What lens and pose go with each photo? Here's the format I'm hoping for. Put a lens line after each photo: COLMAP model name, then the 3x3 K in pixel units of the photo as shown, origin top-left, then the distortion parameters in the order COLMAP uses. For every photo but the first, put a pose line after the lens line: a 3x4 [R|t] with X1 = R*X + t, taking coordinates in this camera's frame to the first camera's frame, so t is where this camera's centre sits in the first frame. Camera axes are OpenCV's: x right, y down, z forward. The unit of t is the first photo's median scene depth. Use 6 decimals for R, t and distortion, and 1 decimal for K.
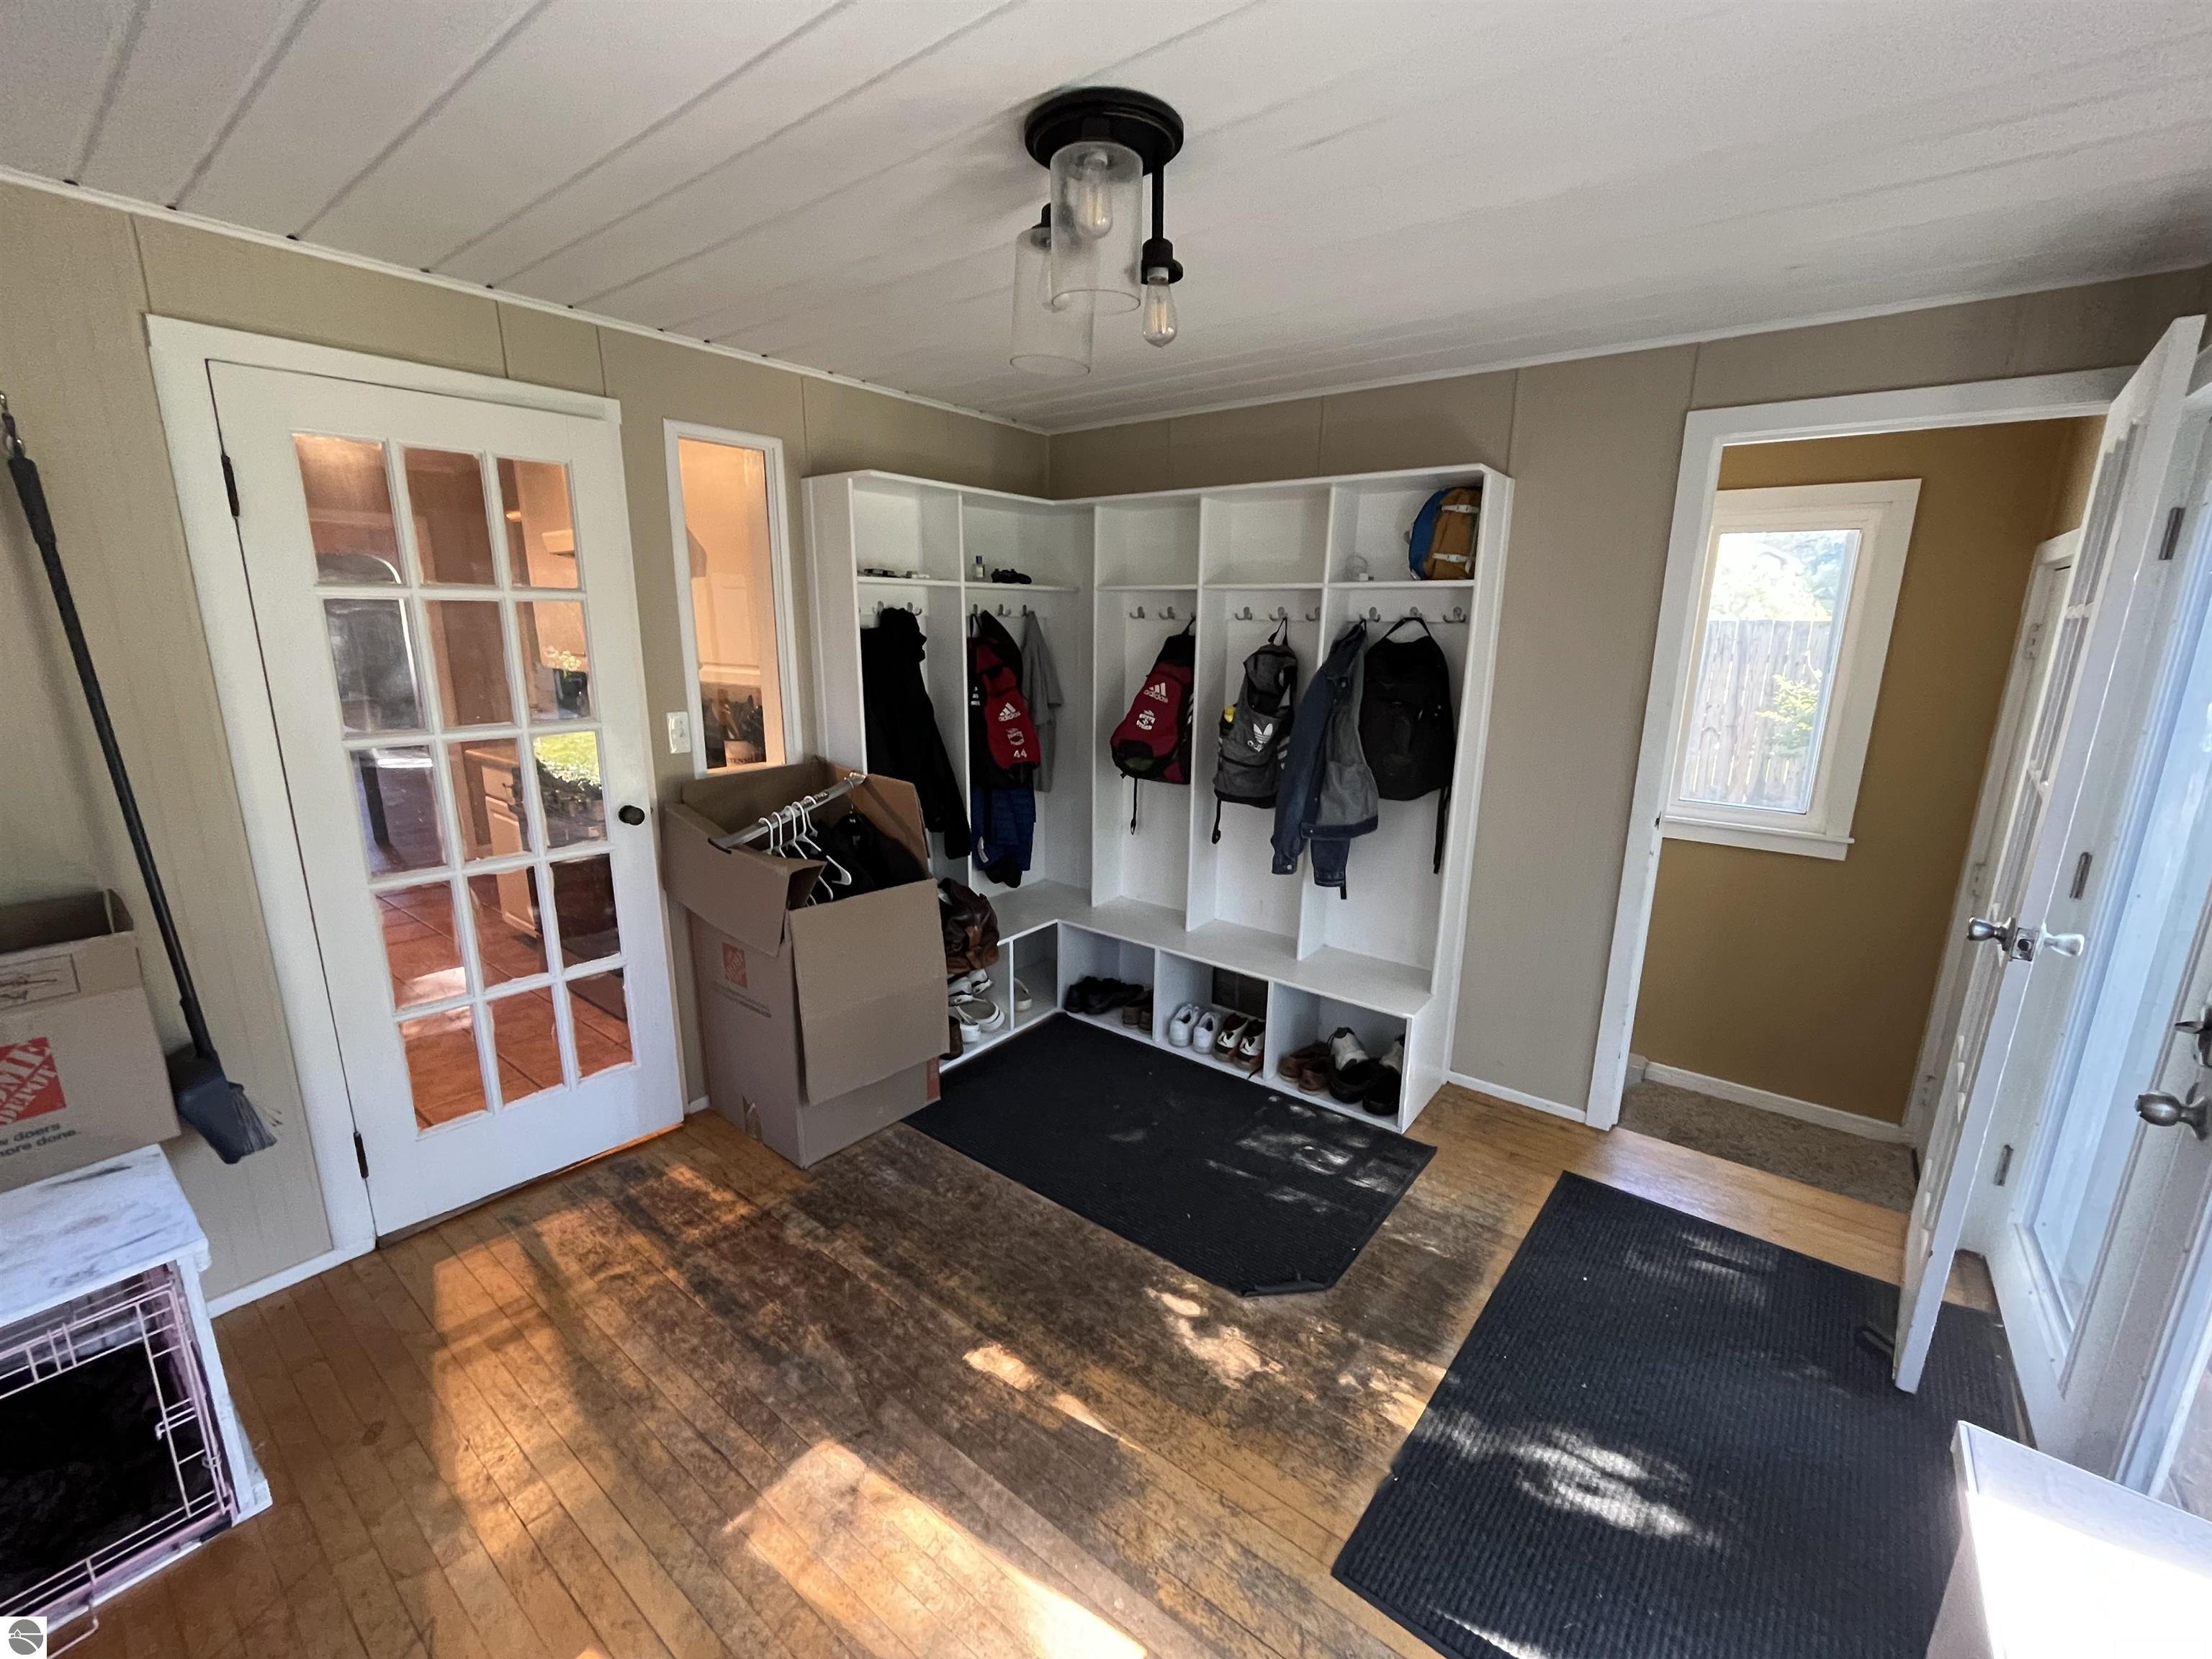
lens RADIAL K [[906.7, 0, 1104.1], [0, 906.7, 836.6], [0, 0, 1]] dist [-0.008394, 0.000209]
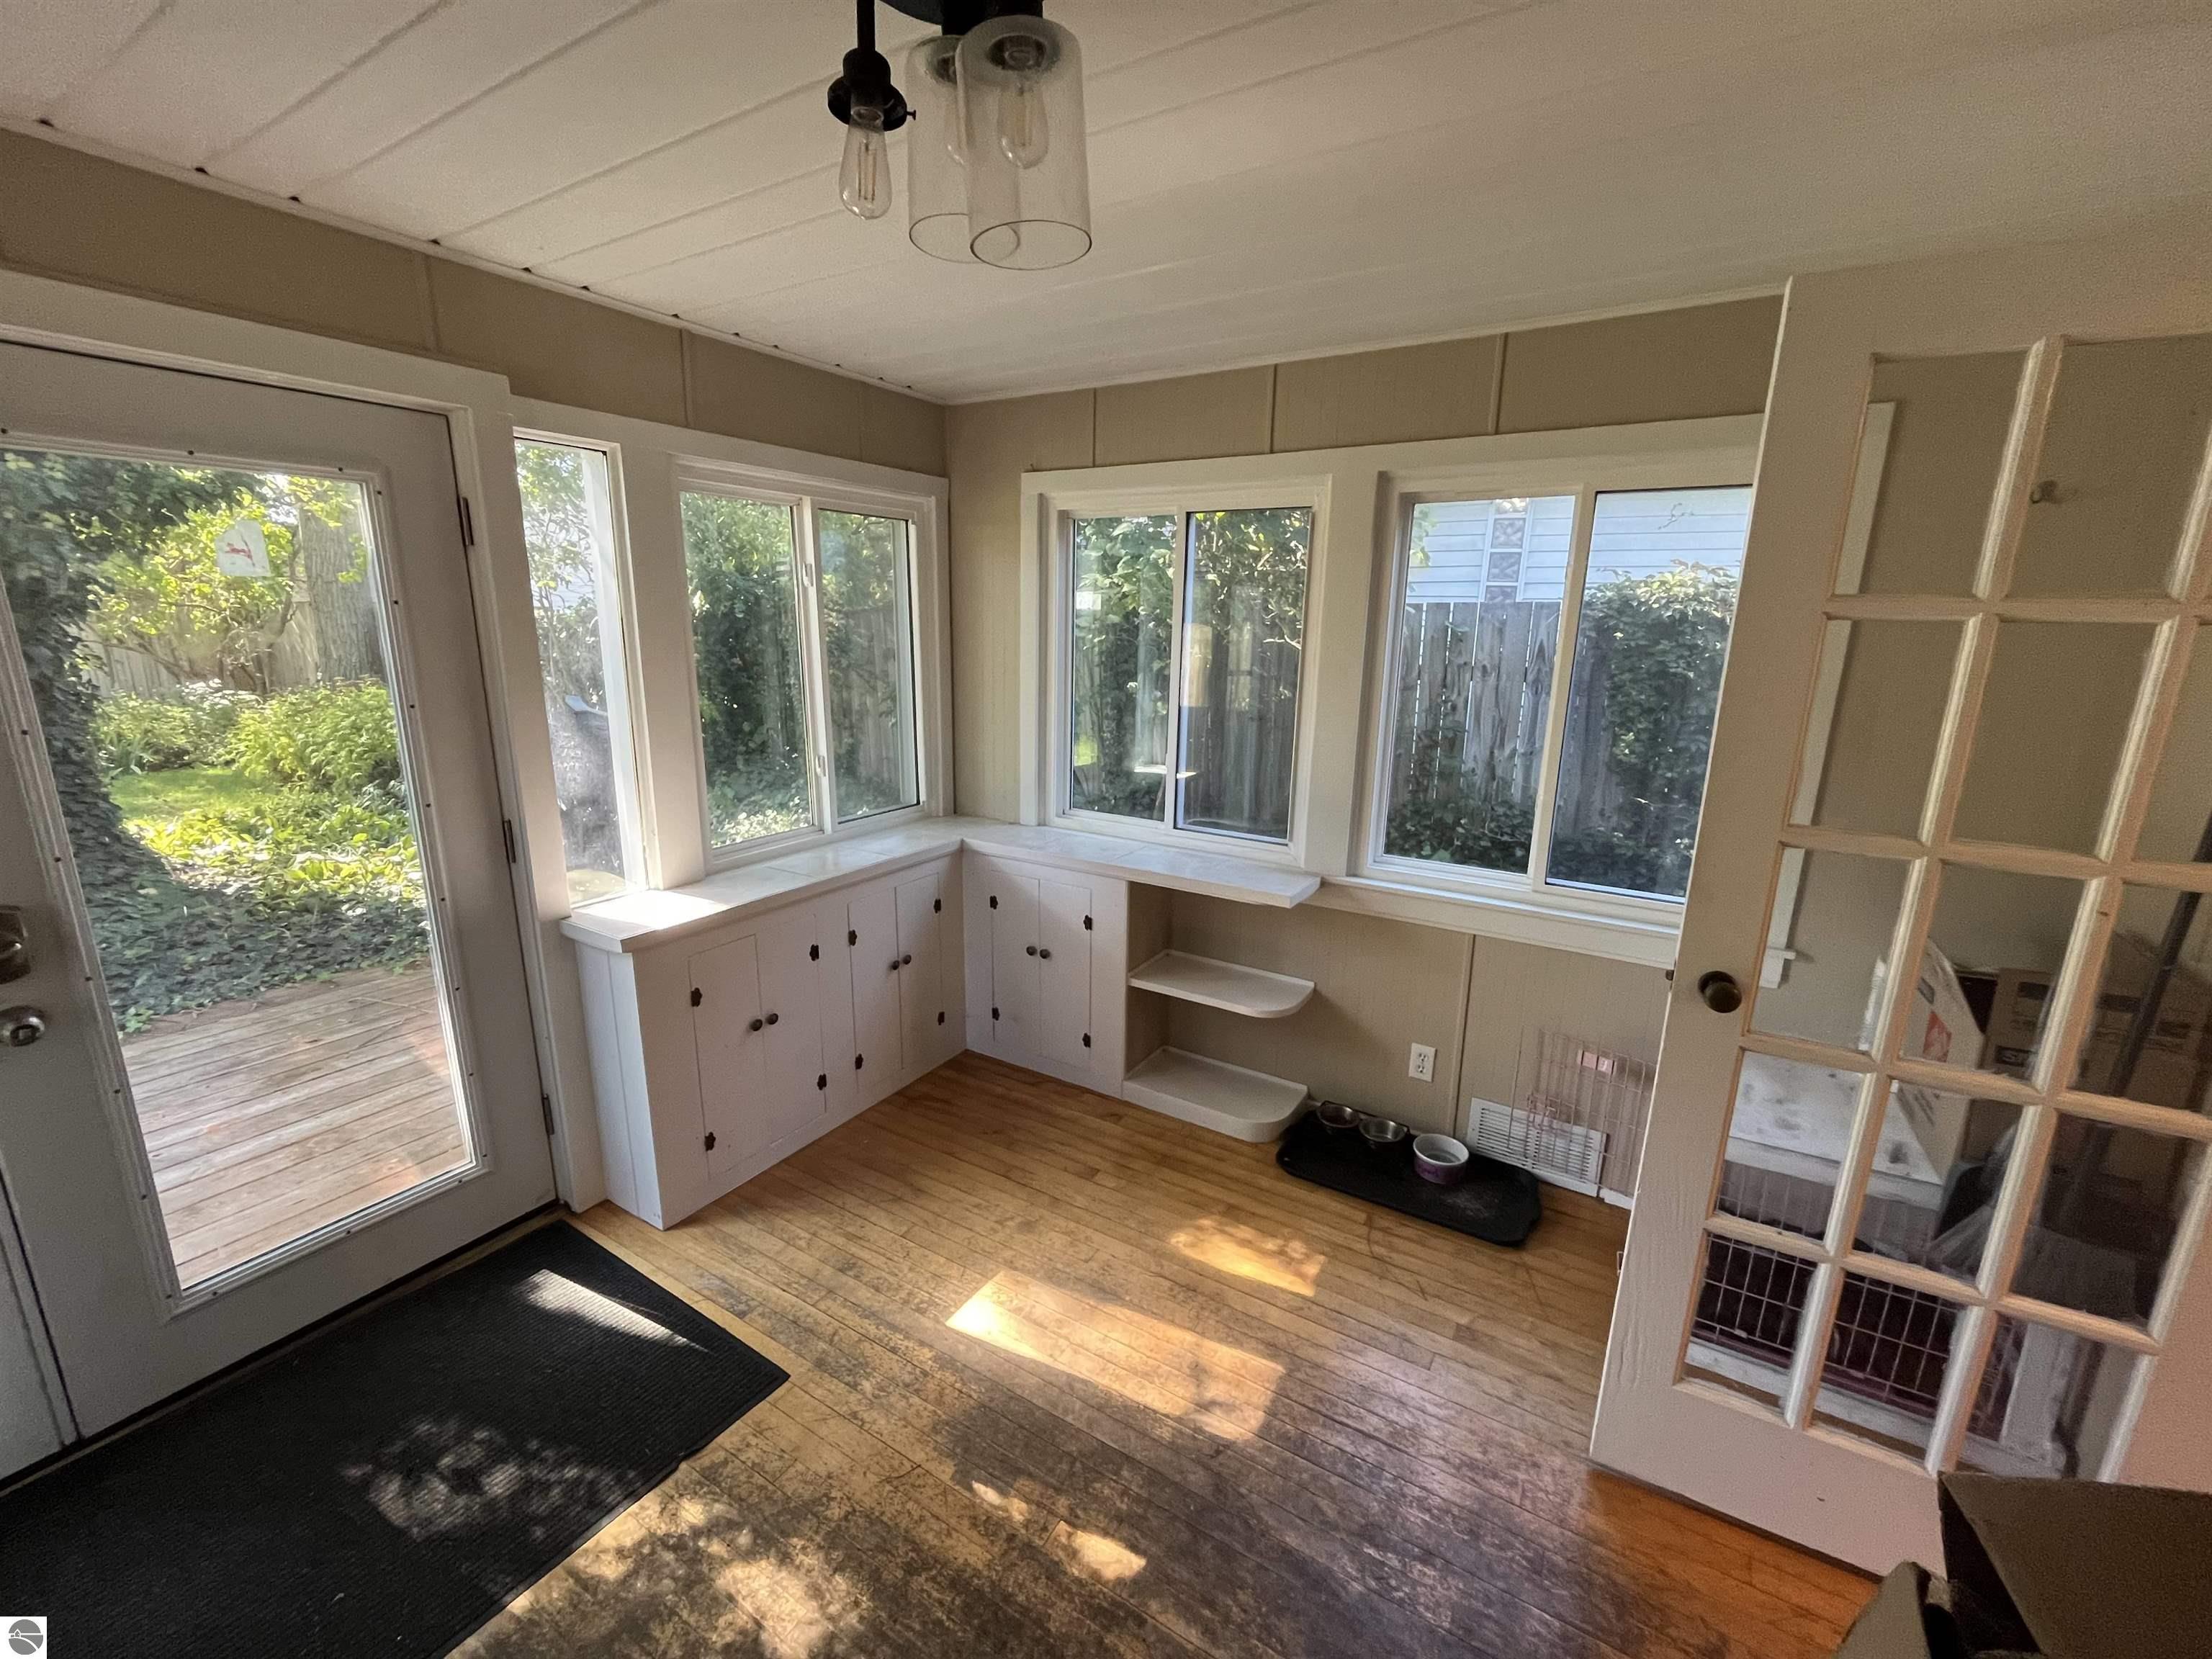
lens RADIAL K [[906.7, 0, 1110.6], [0, 906.7, 829.5], [0, 0, 1]] dist [-0.008394, 0.000209]
pose [[-0.992864, 0.000367, -0.119252, -0.033979], [-0.052819, 0.895206, 0.442511, -0.368975], [0.106918, 0.445652, -0.888799, 1.510651]]
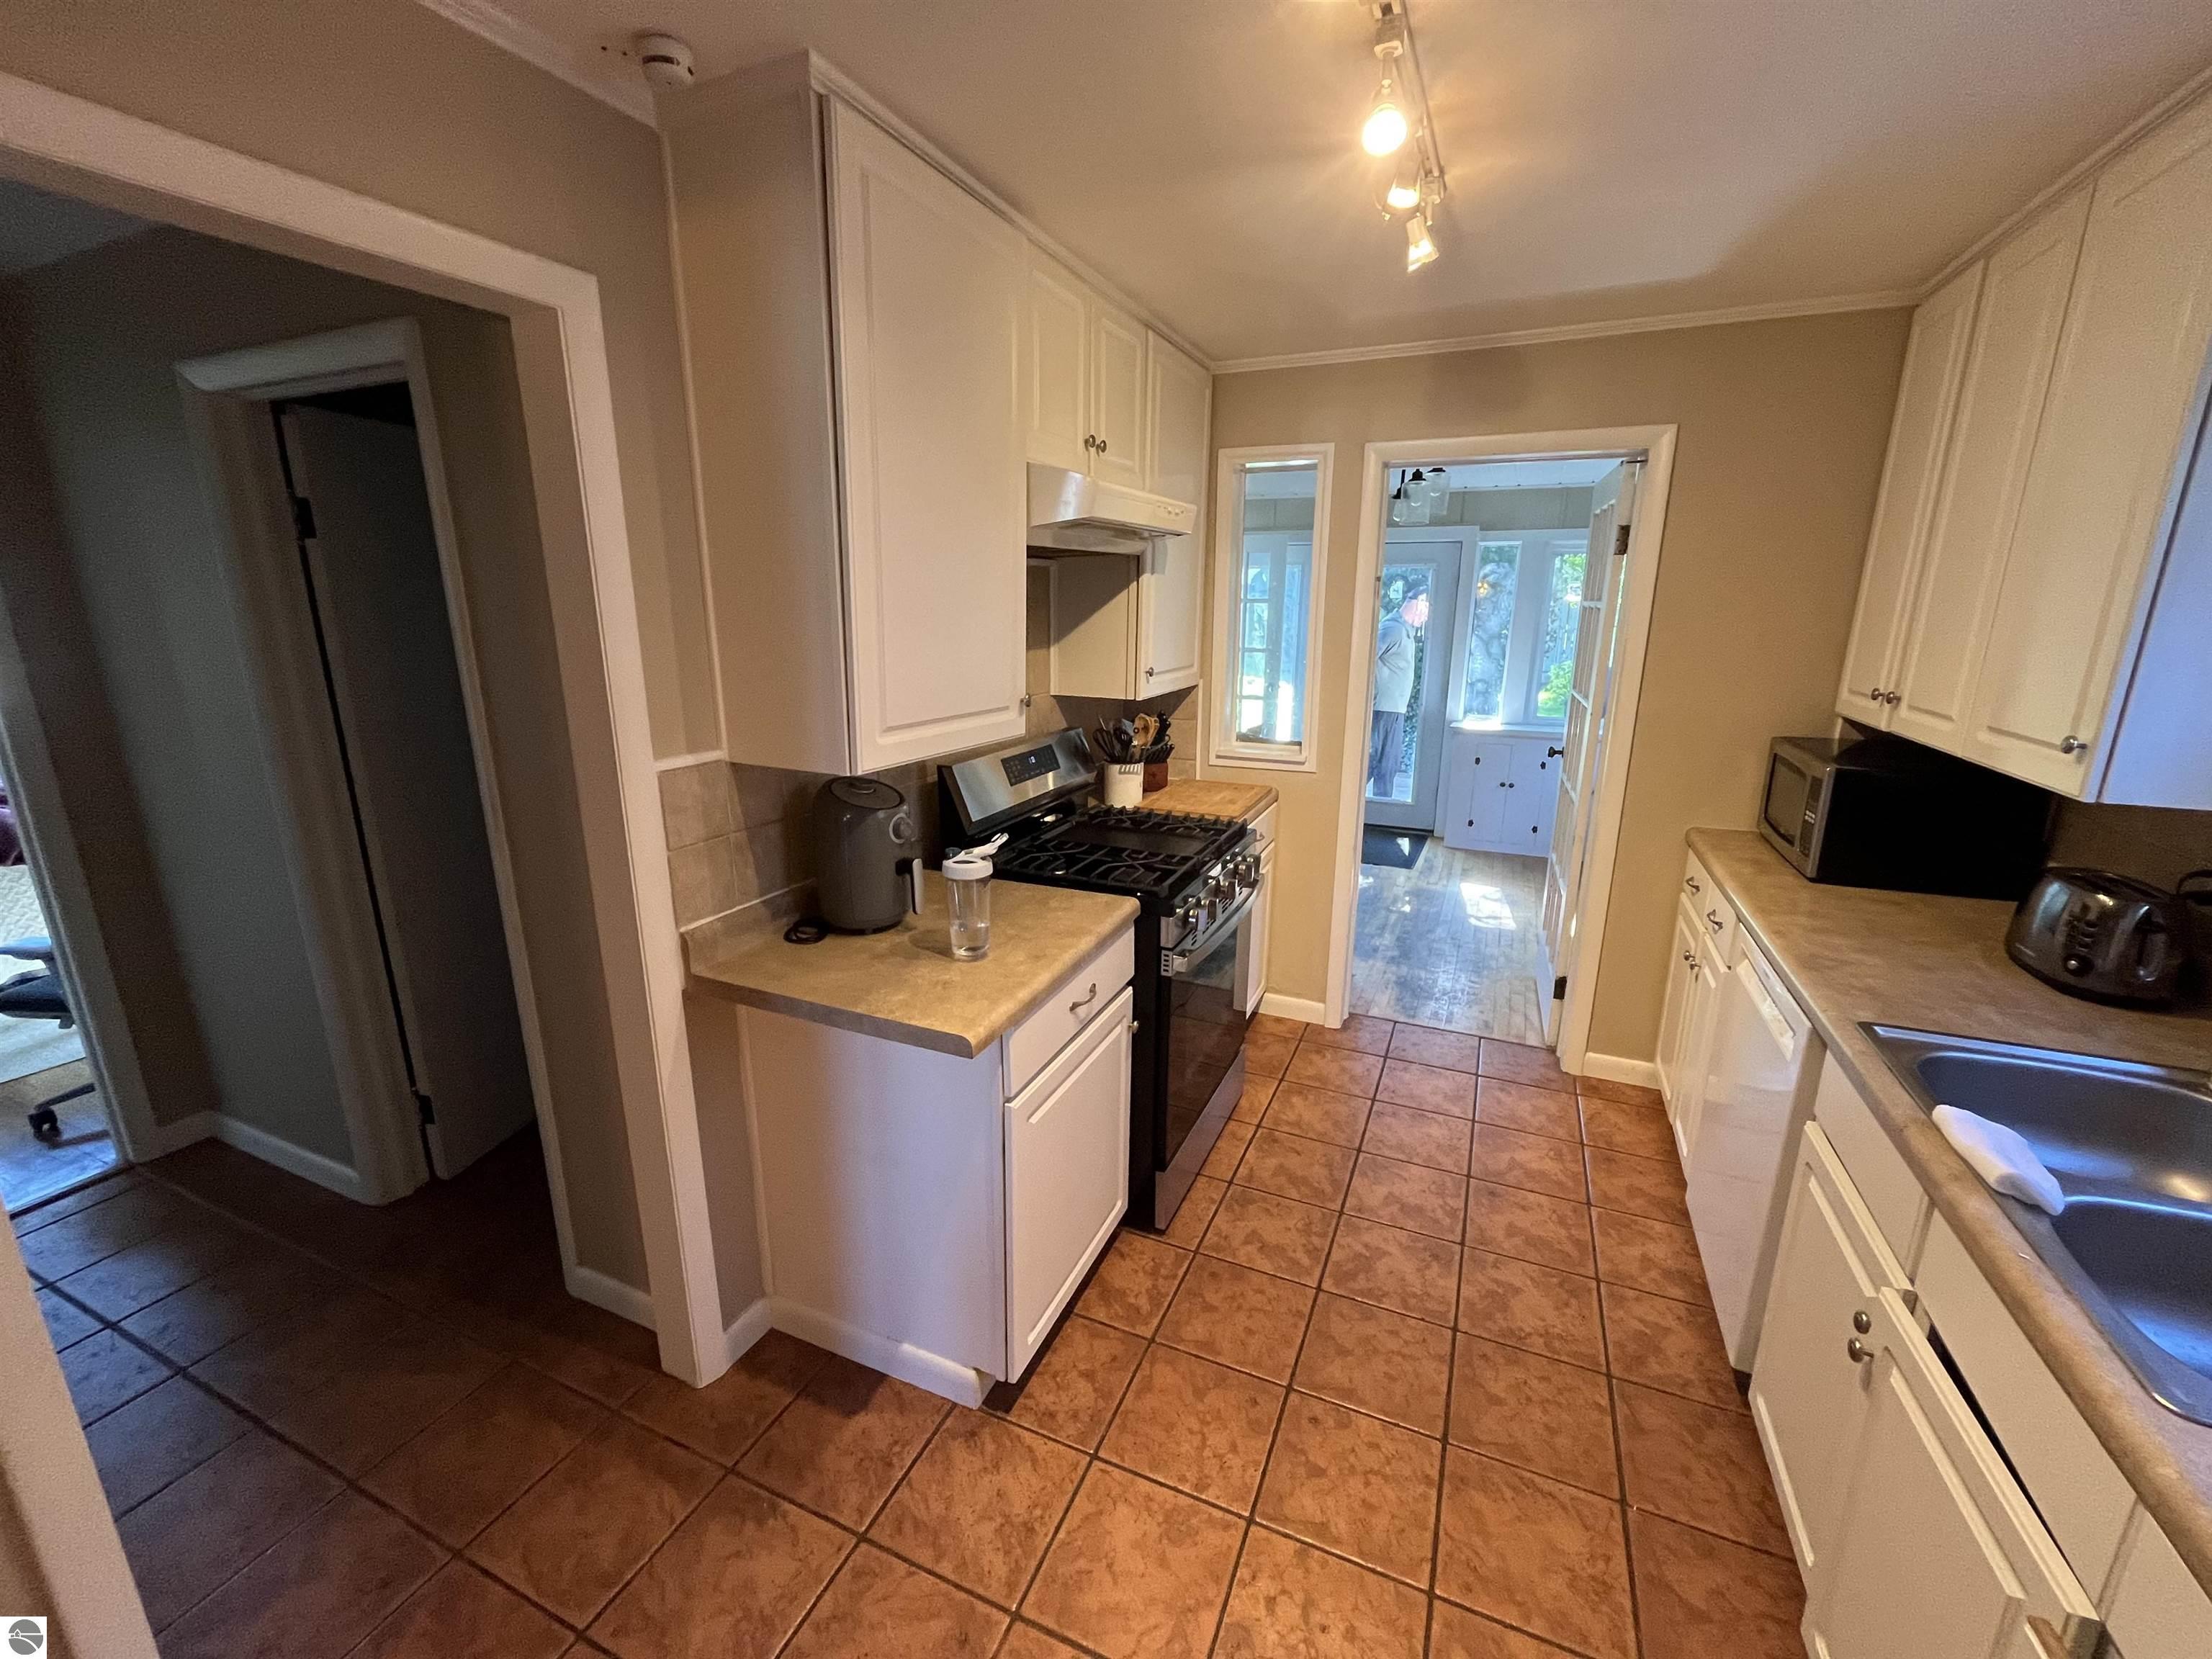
lens RADIAL K [[906.7, 0, 1109.6], [0, 906.7, 830.9], [0, 0, 1]] dist [-0.008394, 0.000209]
pose [[-0.236499, -0.248499, 0.939317, -2.390270], [0.214496, 0.929538, 0.299917, -0.589586], [-0.947660, 0.272409, -0.166533, 2.280292]]
